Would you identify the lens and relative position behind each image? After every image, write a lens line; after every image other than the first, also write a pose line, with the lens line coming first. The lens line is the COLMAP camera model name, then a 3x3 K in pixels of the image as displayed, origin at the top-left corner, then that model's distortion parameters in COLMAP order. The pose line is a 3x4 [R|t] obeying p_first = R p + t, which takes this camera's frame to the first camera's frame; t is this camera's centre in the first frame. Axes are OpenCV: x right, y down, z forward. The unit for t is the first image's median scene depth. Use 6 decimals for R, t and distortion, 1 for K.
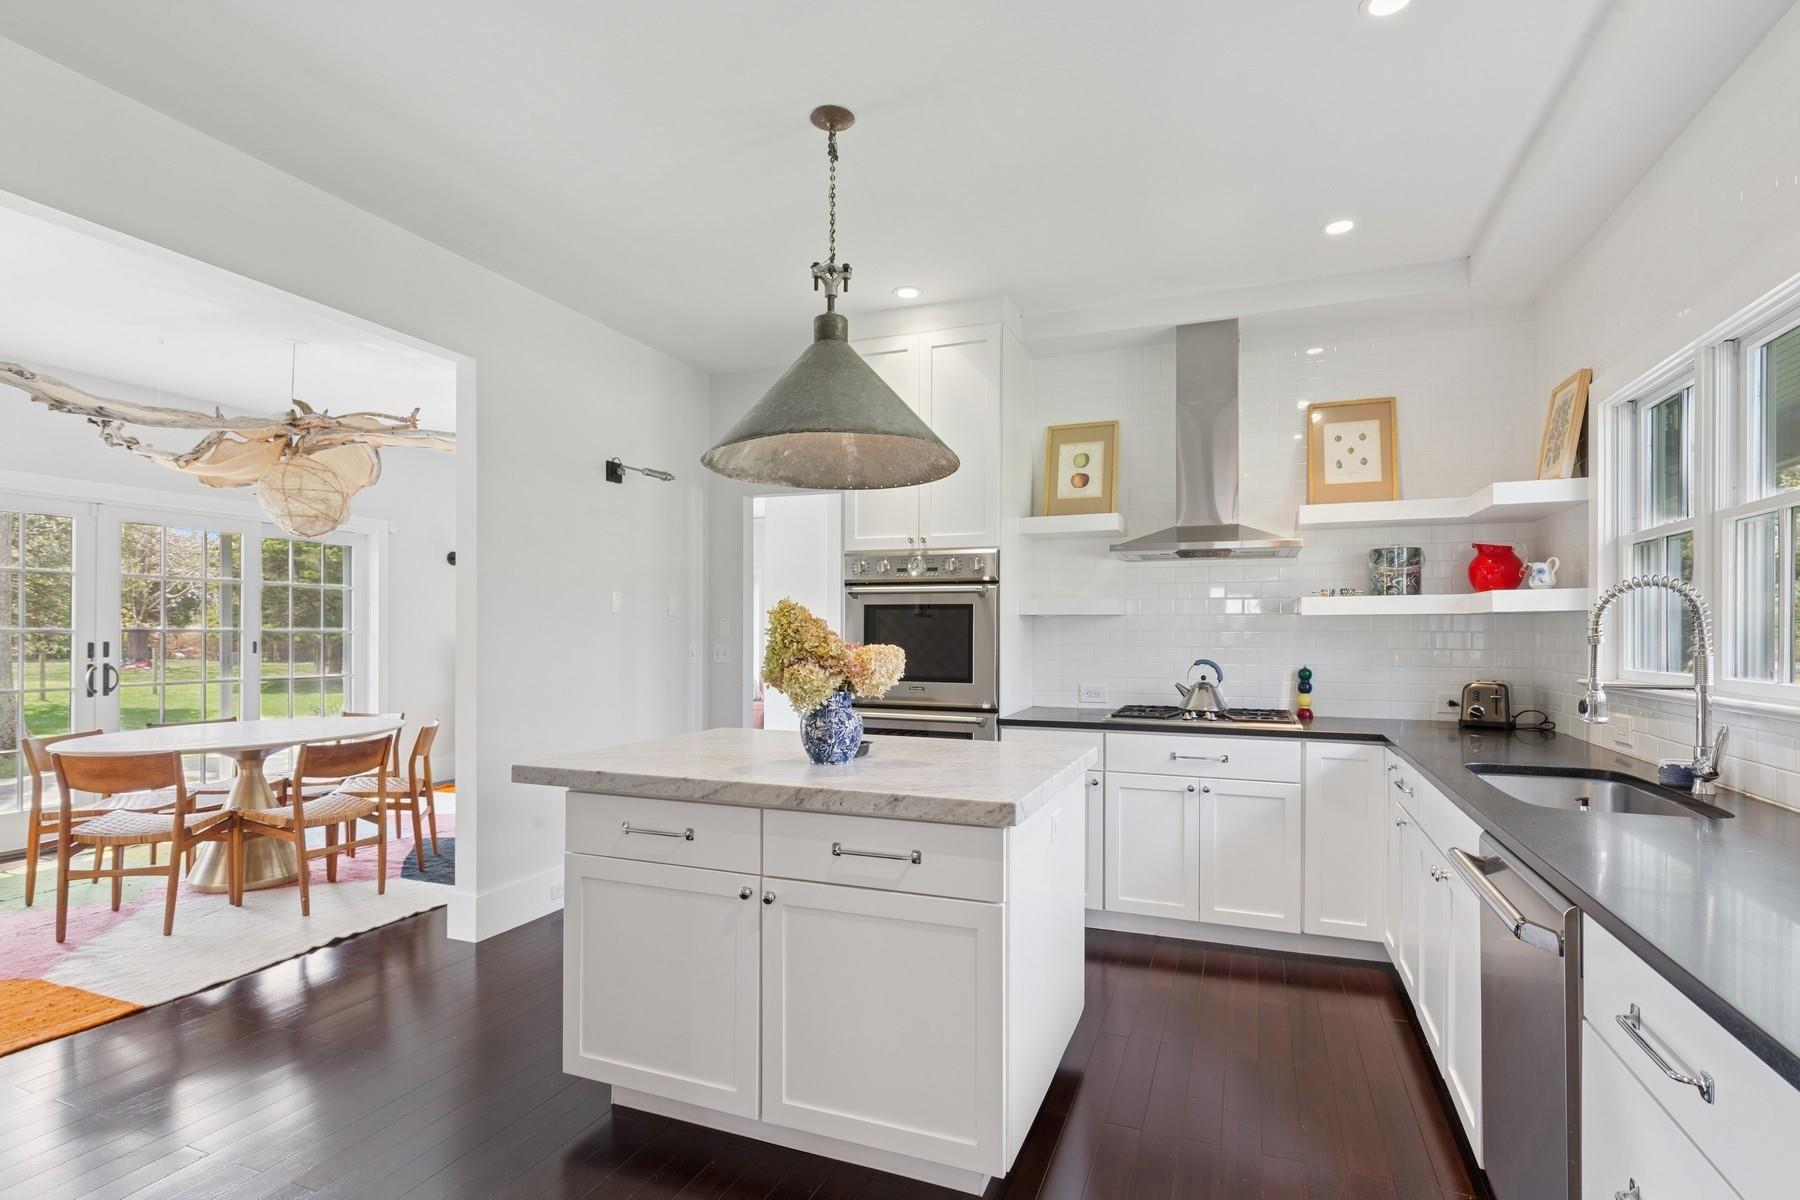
lens RADIAL K [[867.1, 0, 888.6], [0, 867.1, 632.6], [0, 0, 1]] dist [-0.000394, -0.000106]
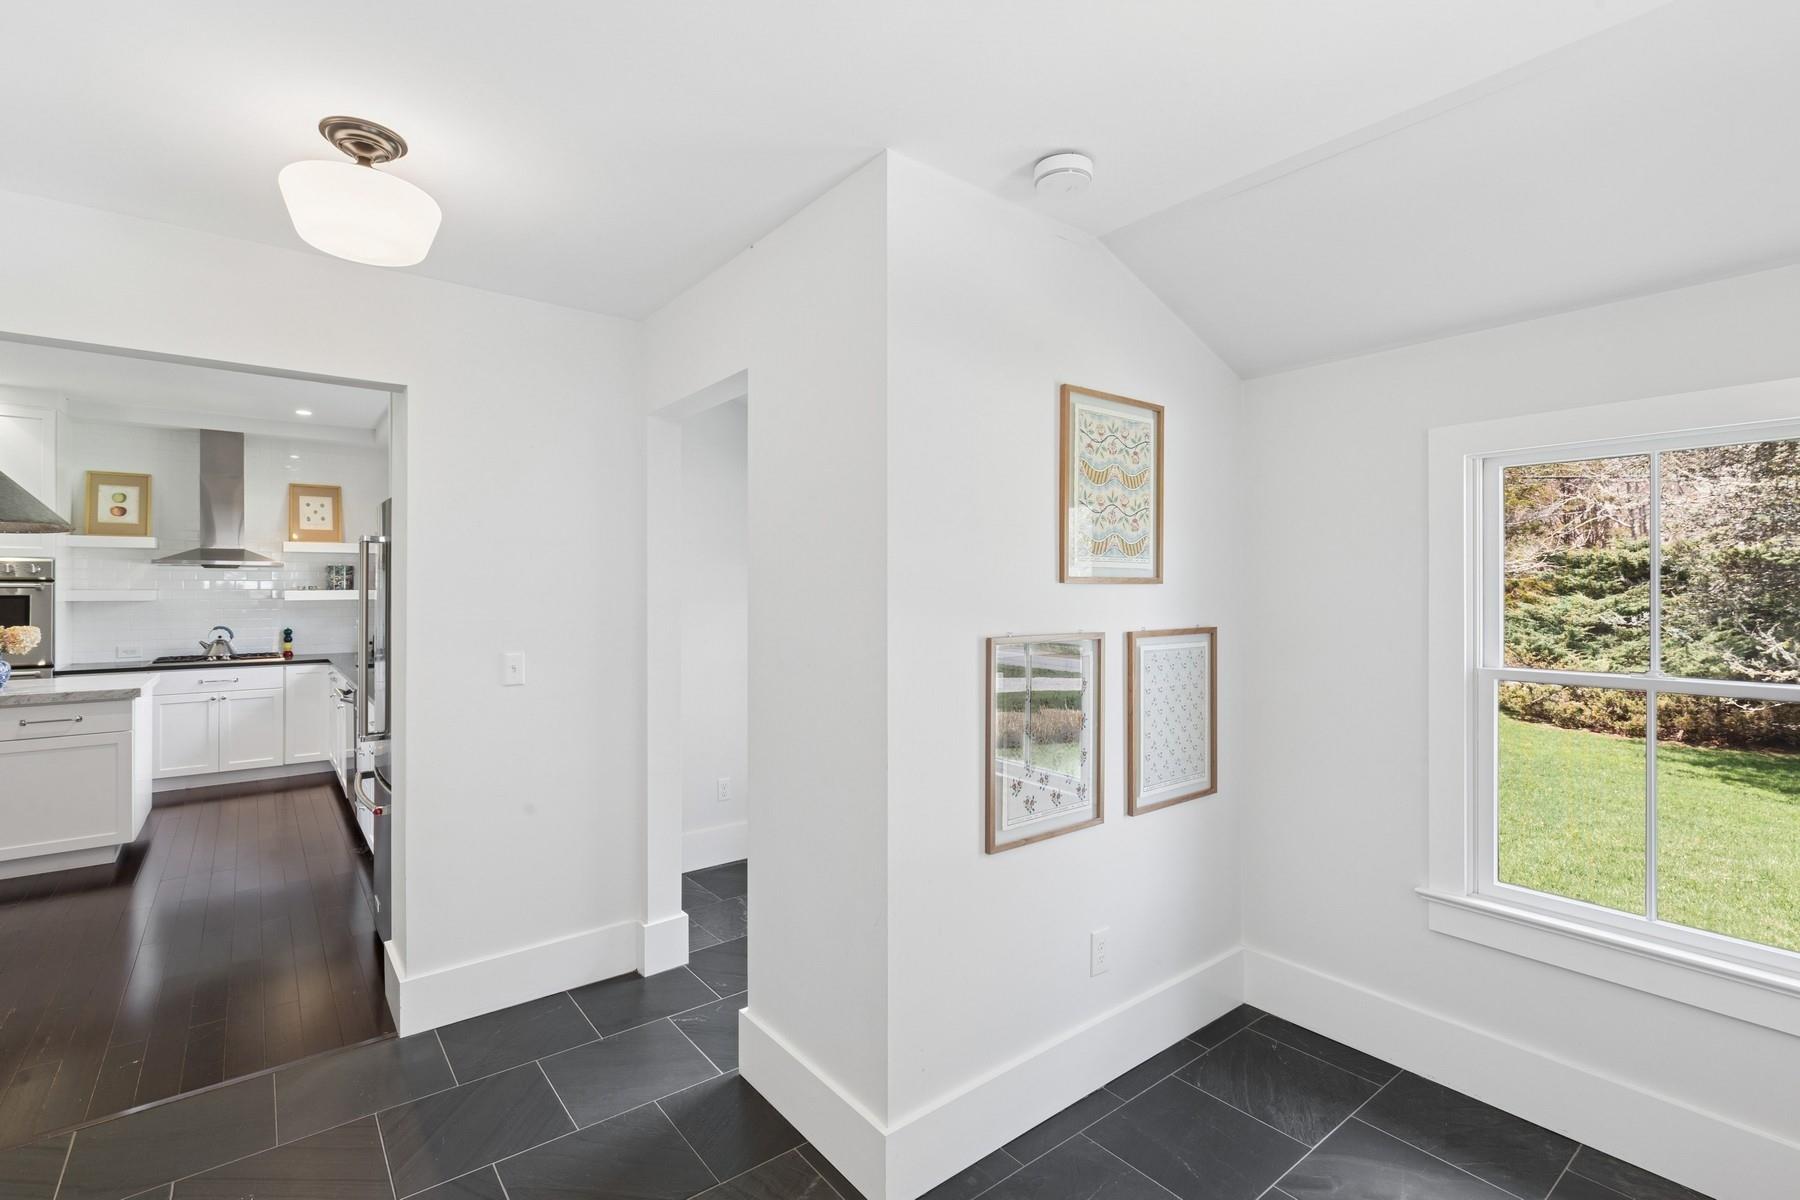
lens RADIAL K [[821.0, 0, 908.2], [0, 821.0, 590.3], [0, 0, 1]] dist [0.003871, 0.000731]
pose [[0.482284, -0.001883, 0.876013, -0.414553], [0.003638, 0.999993, 0.000147, -0.036226], [-0.876007, 0.003116, 0.482288, -0.995665]]
